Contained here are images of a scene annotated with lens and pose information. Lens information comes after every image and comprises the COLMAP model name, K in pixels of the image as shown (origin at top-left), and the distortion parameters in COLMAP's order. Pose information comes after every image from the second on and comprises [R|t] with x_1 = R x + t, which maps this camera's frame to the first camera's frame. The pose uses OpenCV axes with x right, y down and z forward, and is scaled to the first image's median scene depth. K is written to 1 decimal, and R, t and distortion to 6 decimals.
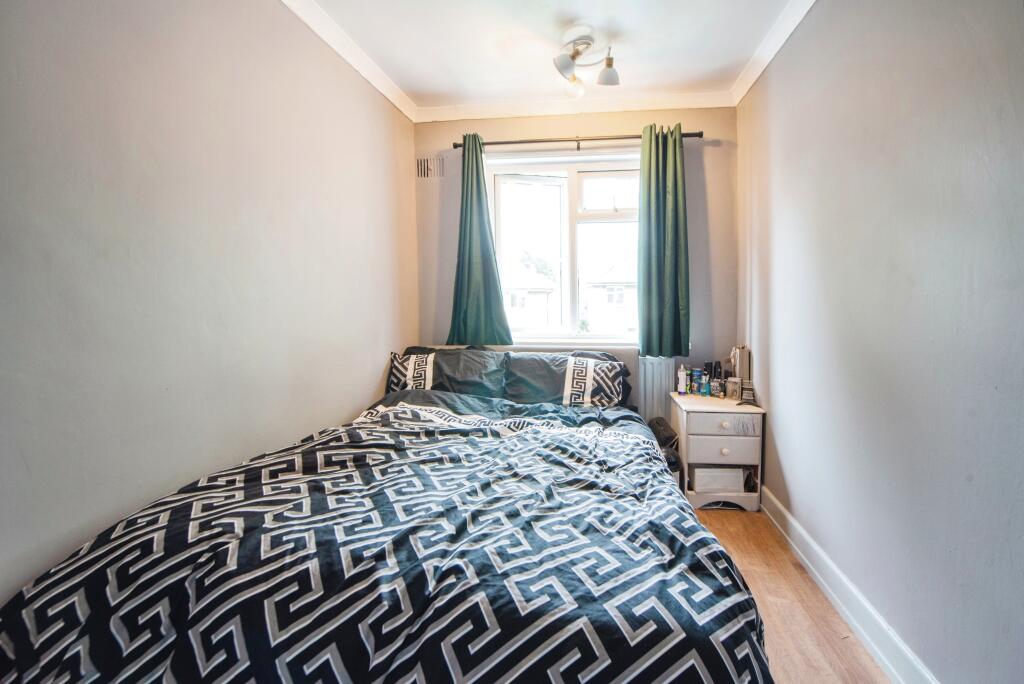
lens RADIAL K [[417.9, 0, 512.5], [0, 417.9, 313.1], [0, 0, 1]] dist [-0.018716, -0.000449]
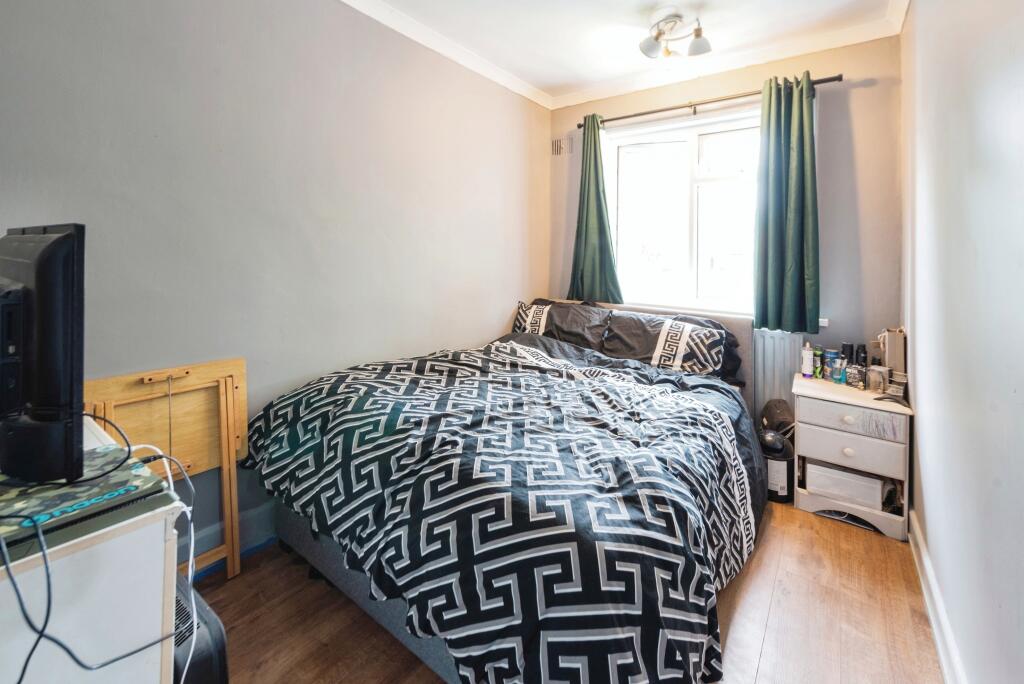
lens RADIAL K [[428.8, 0, 512.3], [0, 428.8, 255.4], [0, 0, 1]] dist [0.000396, -0.000139]
pose [[0.860126, 0.025842, -0.509426, 0.355900], [-0.047118, 0.998471, -0.028905, -0.003763], [0.507900, 0.048865, 0.860029, -0.103179]]
